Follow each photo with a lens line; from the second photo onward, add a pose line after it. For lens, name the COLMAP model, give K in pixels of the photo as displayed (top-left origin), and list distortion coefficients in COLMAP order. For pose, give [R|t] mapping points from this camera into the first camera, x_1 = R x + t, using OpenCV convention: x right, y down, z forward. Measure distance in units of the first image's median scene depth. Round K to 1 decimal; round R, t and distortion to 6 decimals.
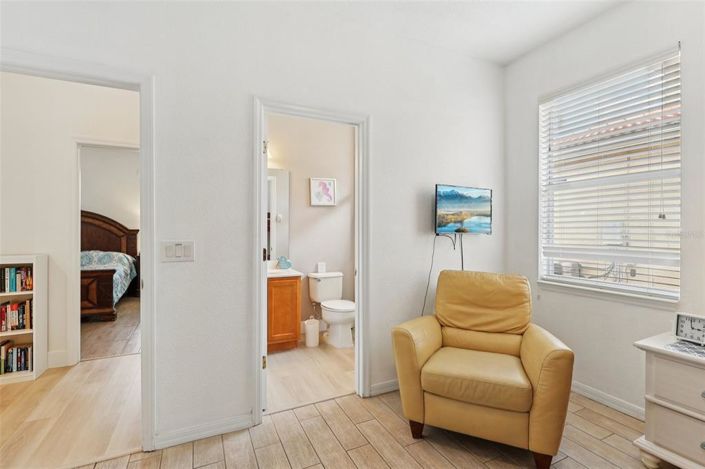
lens RADIAL K [[327.4, 0, 351.0], [0, 327.4, 232.5], [0, 0, 1]] dist [0.001754, 0.000314]
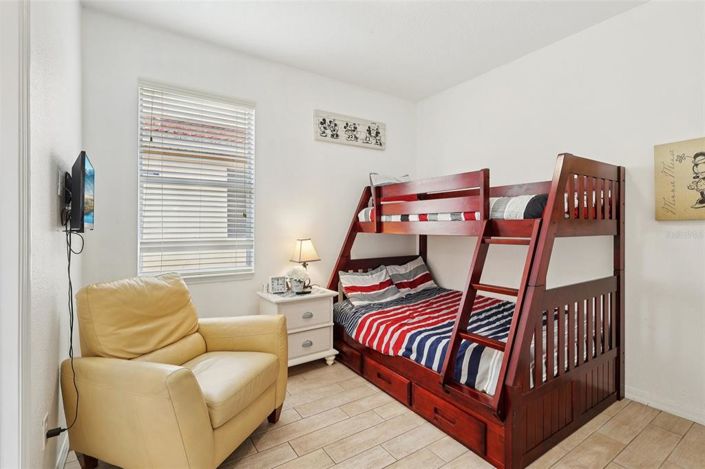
lens RADIAL K [[327.4, 0, 349.7], [0, 327.4, 230.0], [0, 0, 1]] dist [0.001754, 0.000314]
pose [[-0.120664, -0.007376, 0.992666, -0.458252], [0.009953, 0.999913, 0.008640, 0.007454], [-0.992644, 0.010923, -0.120580, 0.619432]]
